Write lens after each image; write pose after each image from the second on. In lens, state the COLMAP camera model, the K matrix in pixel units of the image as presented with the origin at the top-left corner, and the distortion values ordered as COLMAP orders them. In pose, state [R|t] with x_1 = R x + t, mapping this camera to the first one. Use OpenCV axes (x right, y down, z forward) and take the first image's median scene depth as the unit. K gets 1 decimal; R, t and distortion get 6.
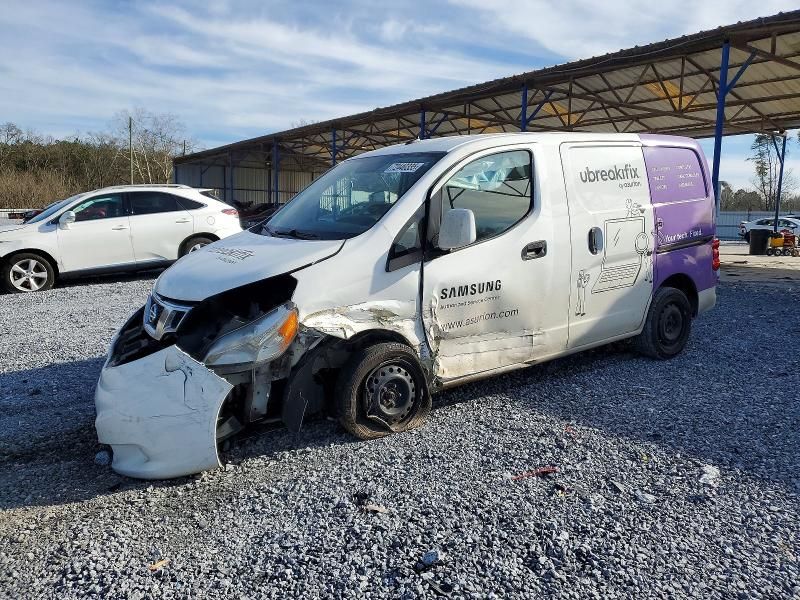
lens RADIAL K [[640.8, 0, 397.1], [0, 640.8, 310.6], [0, 0, 1]] dist [0.004158, 0.001307]
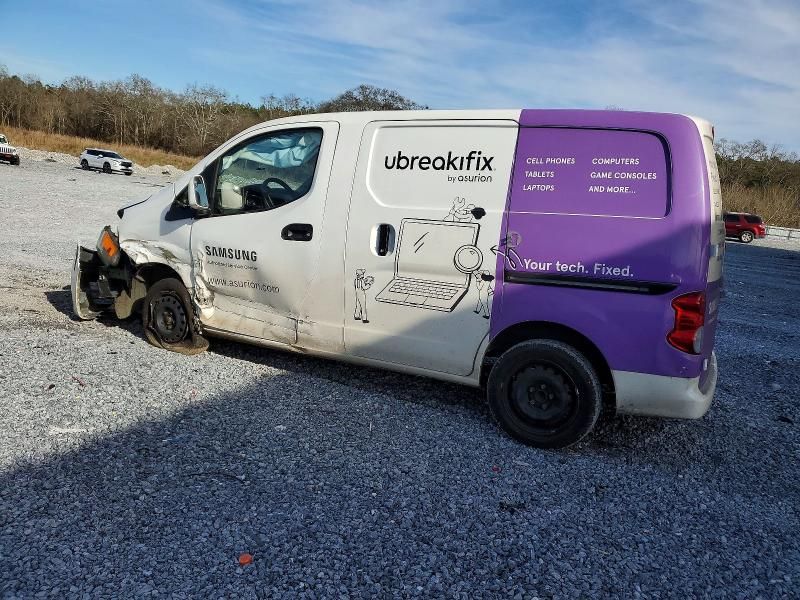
lens RADIAL K [[640.8, 0, 397.1], [0, 640.8, 310.6], [0, 0, 1]] dist [0.004158, 0.001307]
pose [[0.474015, 0.239258, -0.847387, 1.046470], [-0.245649, 0.960098, 0.133670, -0.135423], [0.845557, 0.144798, 0.513875, 0.600768]]
